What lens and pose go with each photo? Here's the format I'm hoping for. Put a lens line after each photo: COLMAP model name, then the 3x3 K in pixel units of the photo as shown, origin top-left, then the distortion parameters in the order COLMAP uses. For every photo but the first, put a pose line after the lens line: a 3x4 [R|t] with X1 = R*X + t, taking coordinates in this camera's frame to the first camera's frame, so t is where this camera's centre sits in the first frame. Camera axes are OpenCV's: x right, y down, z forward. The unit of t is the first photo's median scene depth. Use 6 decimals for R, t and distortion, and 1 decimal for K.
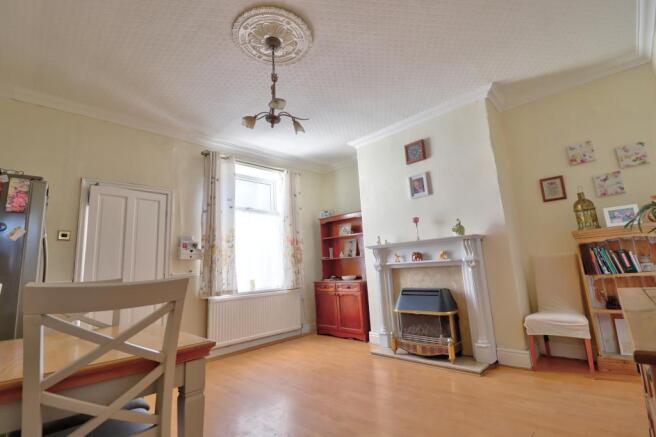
lens RADIAL K [[314.1, 0, 328.0], [0, 314.1, 218.5], [0, 0, 1]] dist [0.000444, -0.000096]
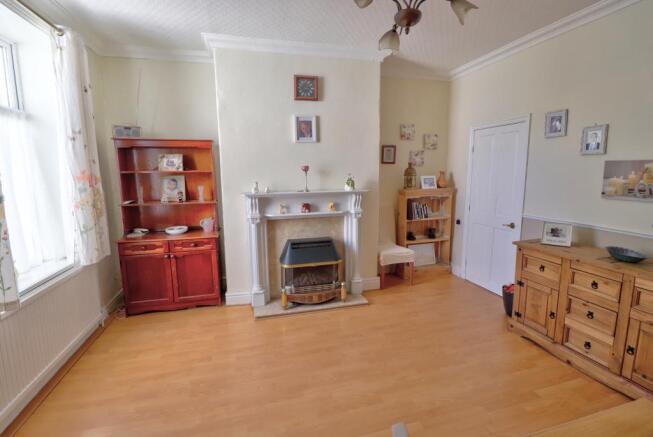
lens RADIAL K [[301.8, 0, 326.5], [0, 301.8, 218.5], [0, 0, 1]] dist [-0.002911, -0.000588]
pose [[0.509399, -0.084491, 0.856372, -0.454620], [-0.150727, 0.971023, 0.185461, -0.025409], [-0.847227, -0.223552, 0.481903, 0.484622]]
